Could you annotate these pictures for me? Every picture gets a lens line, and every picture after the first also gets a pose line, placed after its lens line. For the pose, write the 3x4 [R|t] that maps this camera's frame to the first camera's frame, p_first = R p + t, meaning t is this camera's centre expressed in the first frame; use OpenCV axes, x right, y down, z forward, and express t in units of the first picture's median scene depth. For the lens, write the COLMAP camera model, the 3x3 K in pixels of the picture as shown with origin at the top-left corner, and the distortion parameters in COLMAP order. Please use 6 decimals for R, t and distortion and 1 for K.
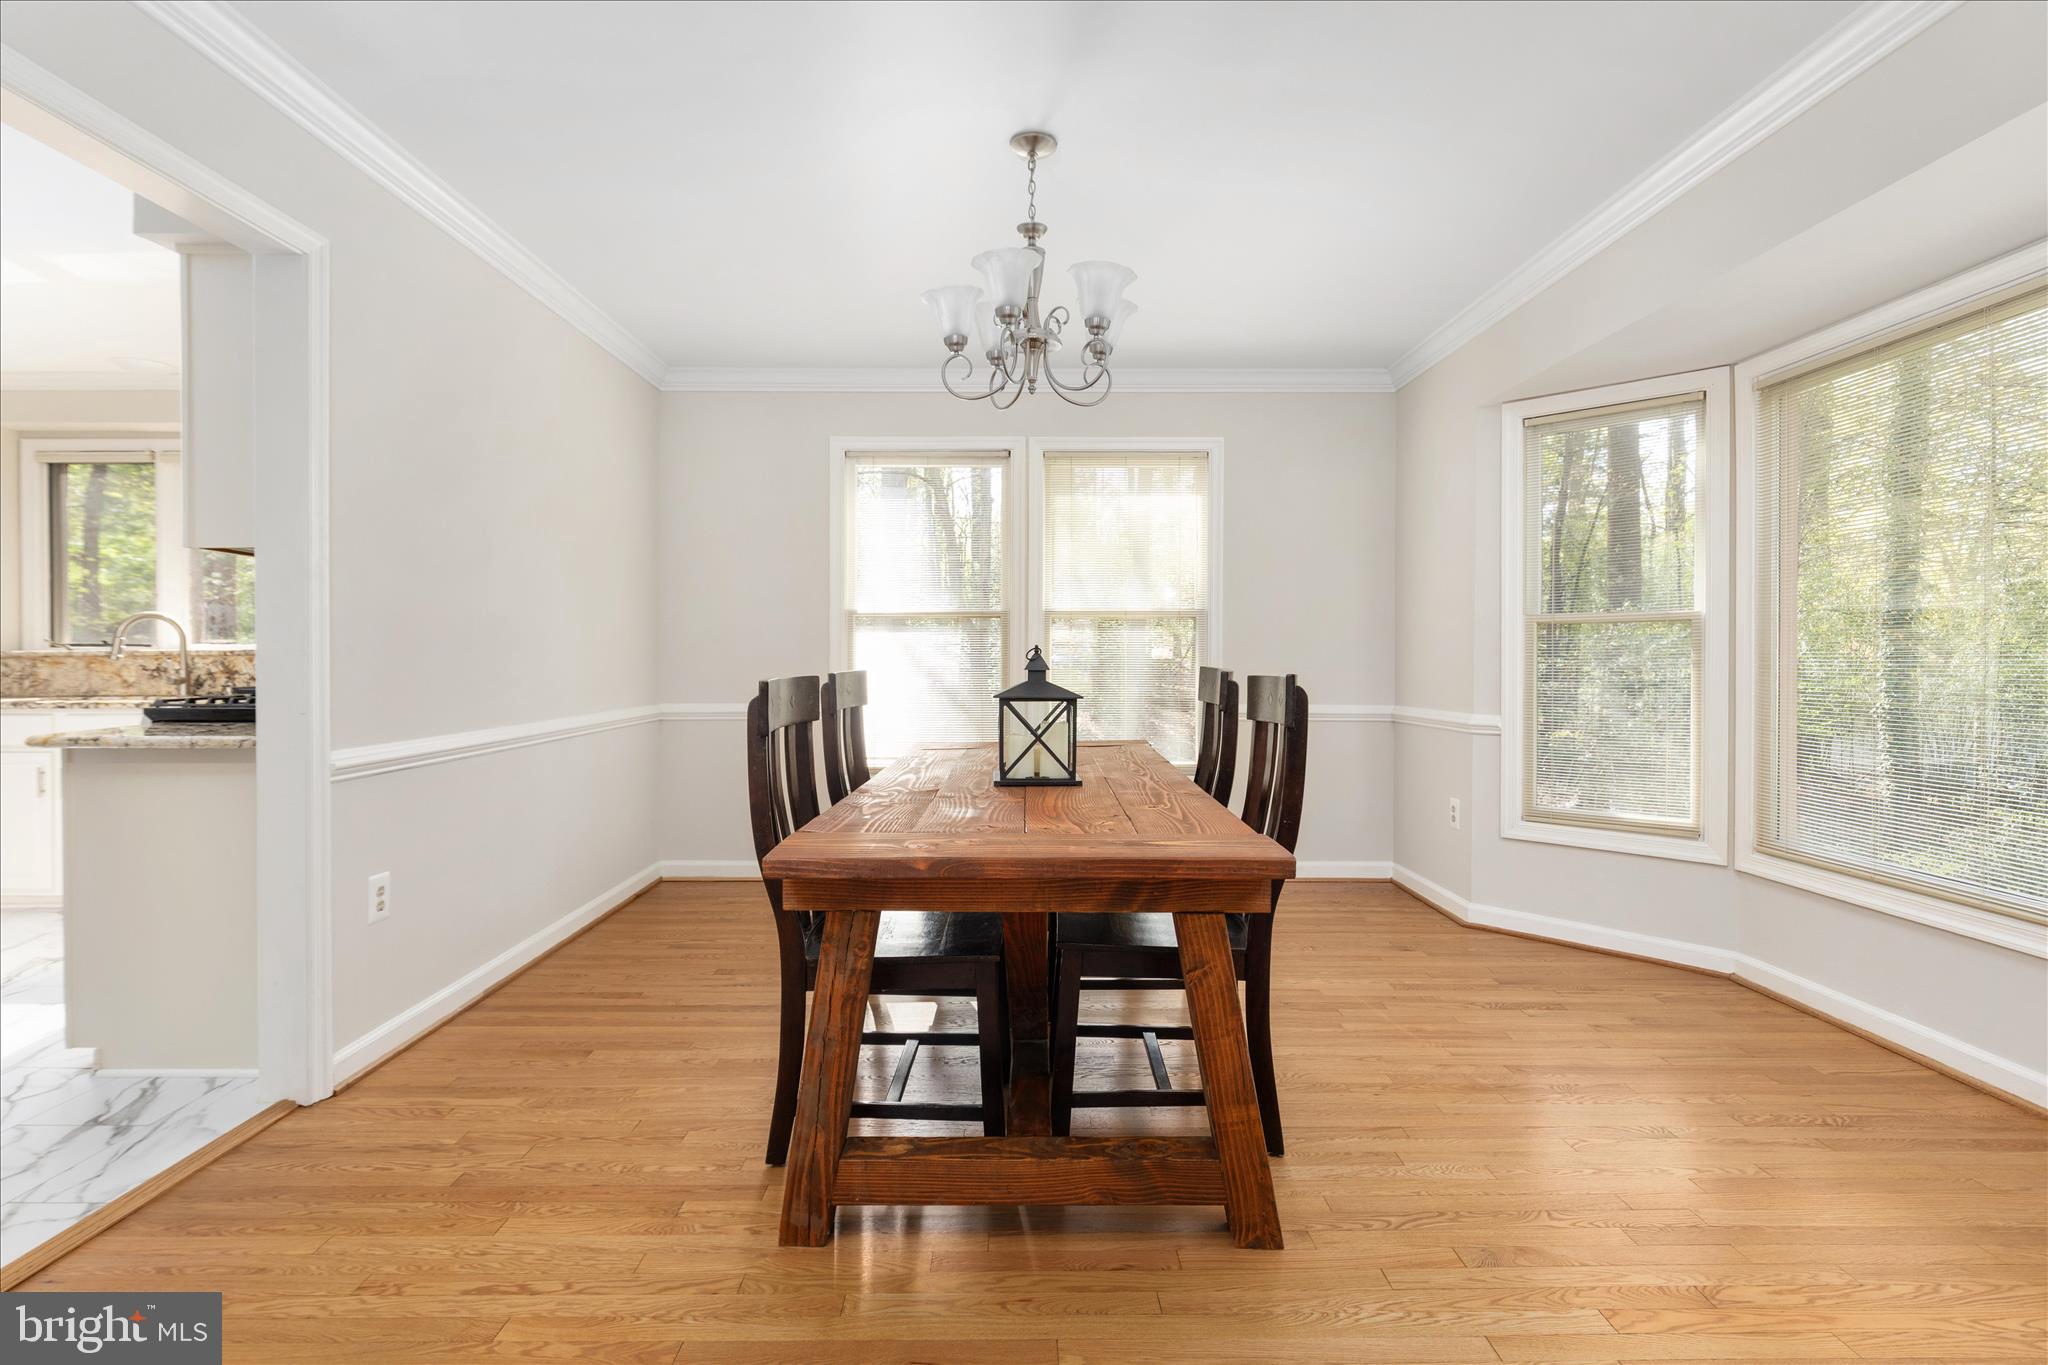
lens RADIAL K [[956.1, 0, 1024.0], [0, 956.1, 682.5], [0, 0, 1]] dist [-0.005591, -0.000692]
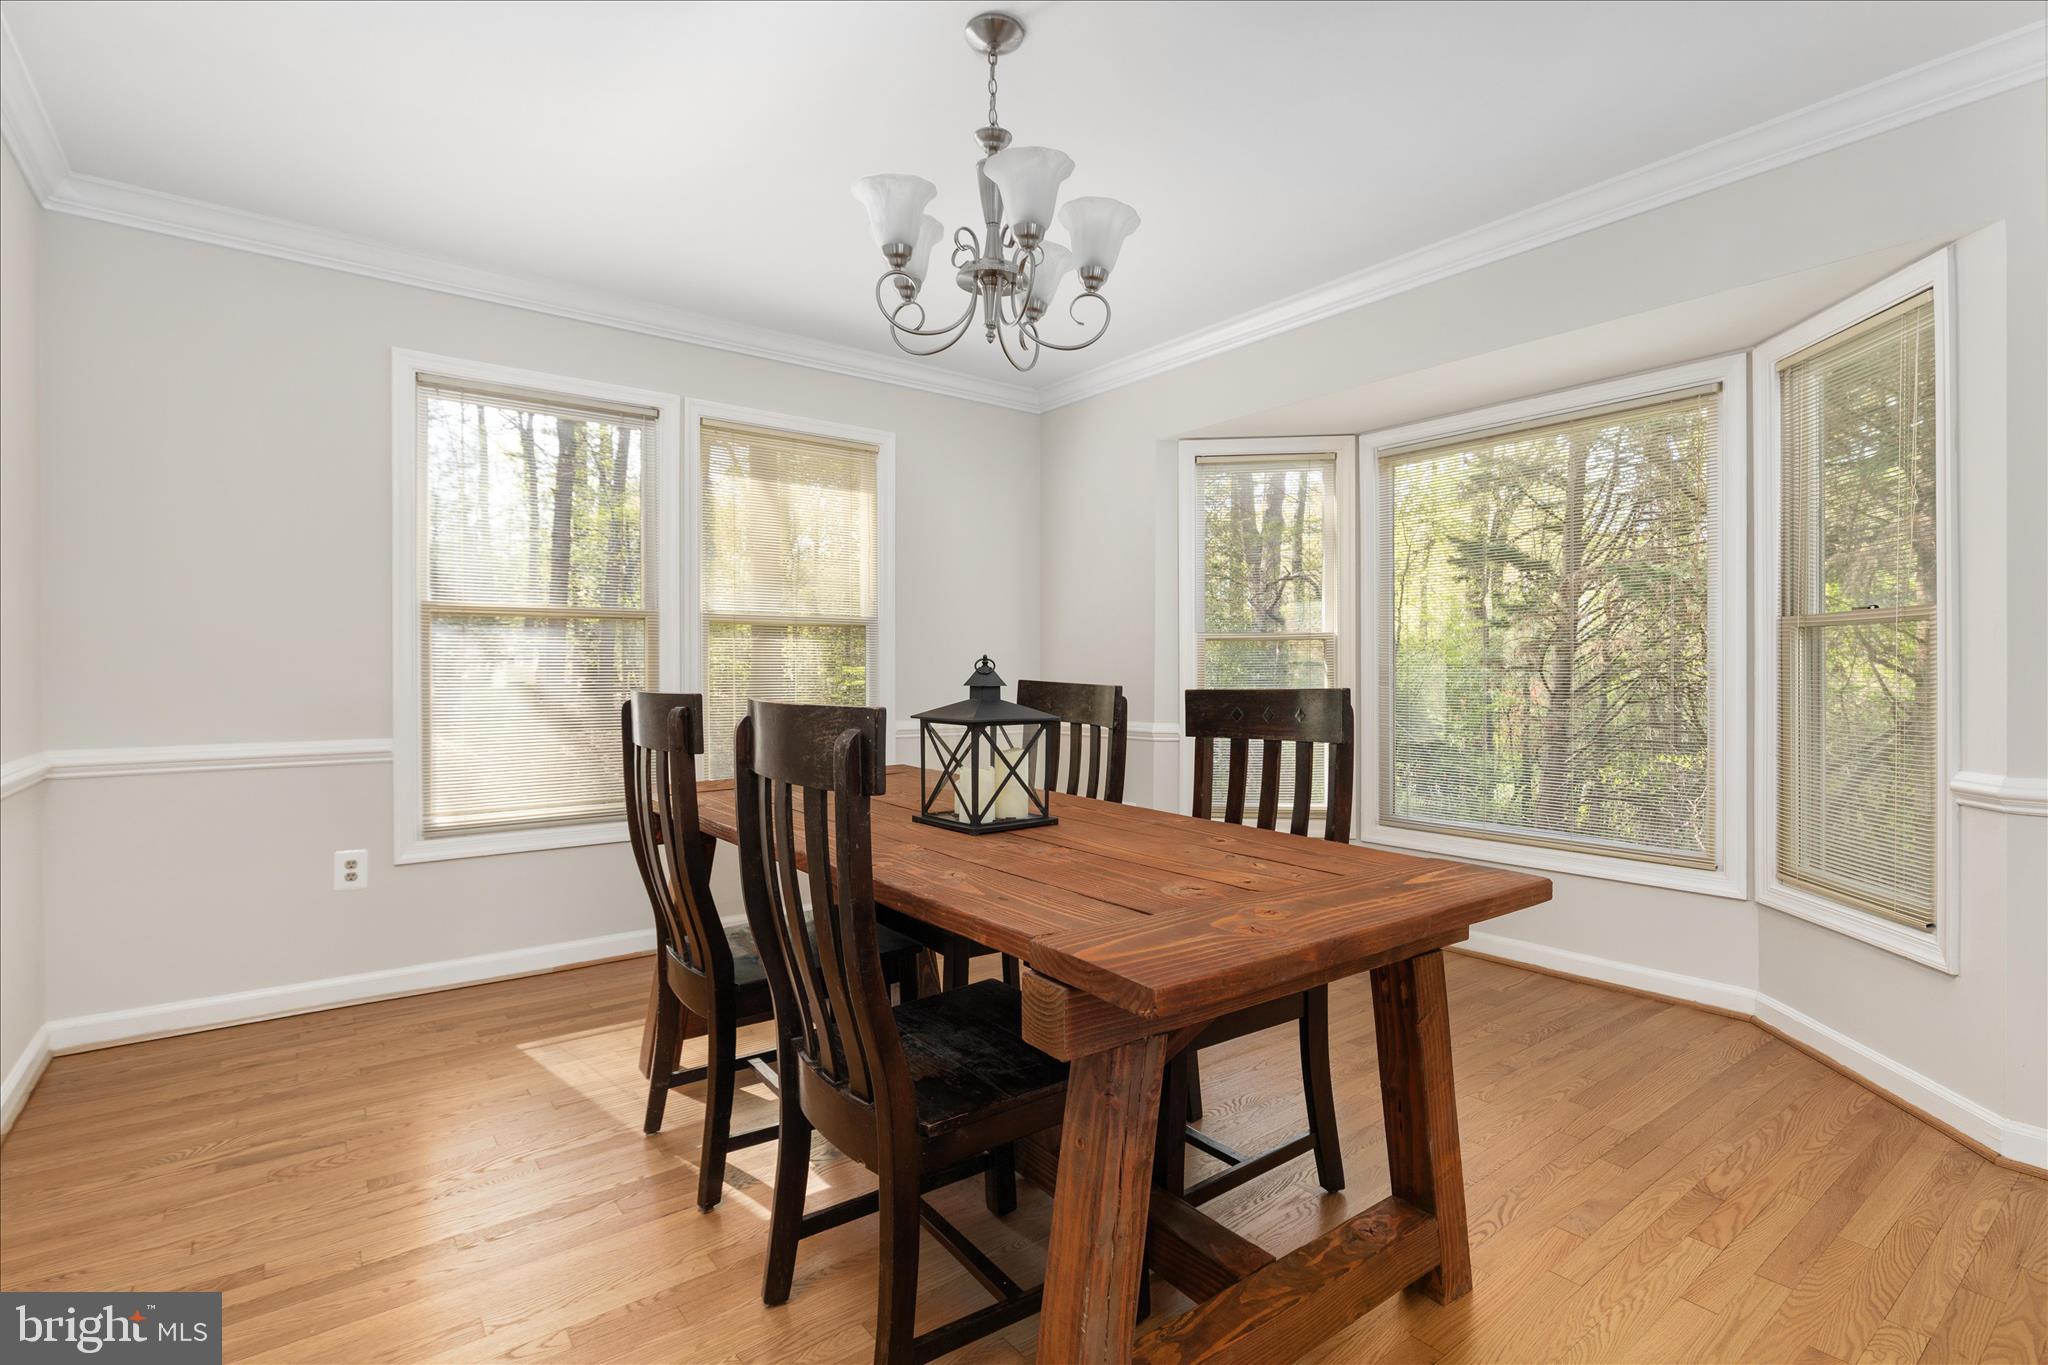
lens RADIAL K [[956.1, 0, 1024.0], [0, 956.1, 682.5], [0, 0, 1]] dist [-0.005591, -0.000692]
pose [[0.805783, -0.010160, 0.592124, -0.418452], [0.017780, 0.999817, -0.007041, -0.008270], [-0.591944, 0.016202, 0.805816, 0.316968]]
